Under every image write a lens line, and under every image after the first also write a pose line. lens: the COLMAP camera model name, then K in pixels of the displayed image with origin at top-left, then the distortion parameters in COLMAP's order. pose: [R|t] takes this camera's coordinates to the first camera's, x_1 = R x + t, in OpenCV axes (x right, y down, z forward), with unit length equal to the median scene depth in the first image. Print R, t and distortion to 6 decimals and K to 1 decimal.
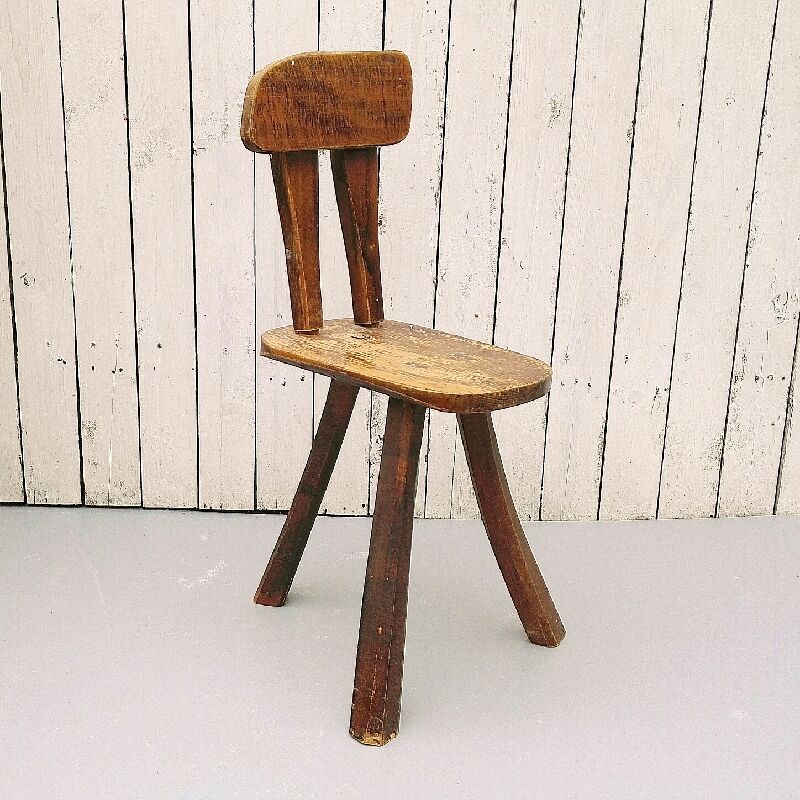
lens RADIAL K [[1081.0, 0, 375.7], [0, 1081.0, 398.8], [0, 0, 1]] dist [0.002686, -0.004919]
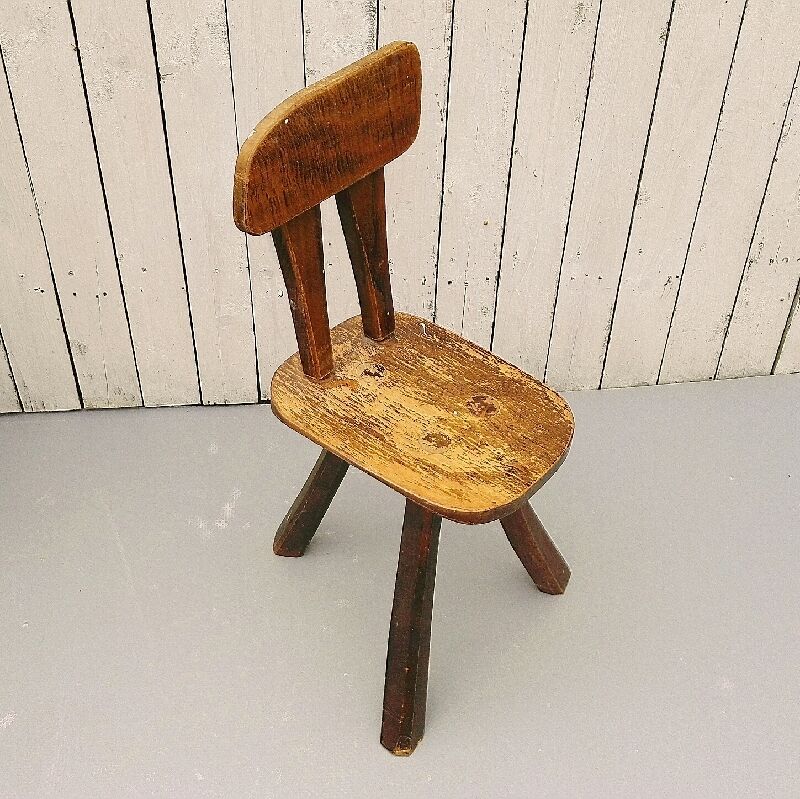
lens RADIAL K [[1092.5, 0, 421.5], [0, 1092.5, 399.7], [0, 0, 1]] dist [0.017570, -0.014633]
pose [[0.997313, -0.045686, 0.057259, -0.024867], [0.016439, 0.901326, 0.432830, -0.397411], [-0.071384, -0.430726, 0.899655, 0.106240]]
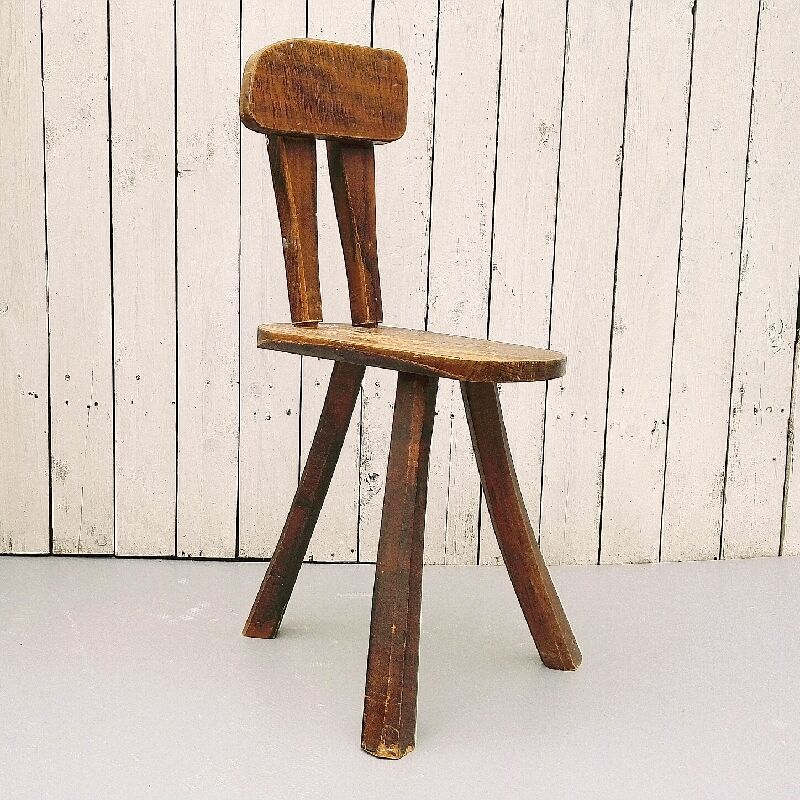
lens RADIAL K [[1088.5, 0, 372.5], [0, 1088.5, 400.2], [0, 0, 1]] dist [0.007859, -0.042081]
pose [[0.998956, -0.010414, 0.044488, -0.041658], [0.016267, 0.990941, -0.133312, 0.115283], [-0.042697, 0.133896, 0.990075, 0.052078]]
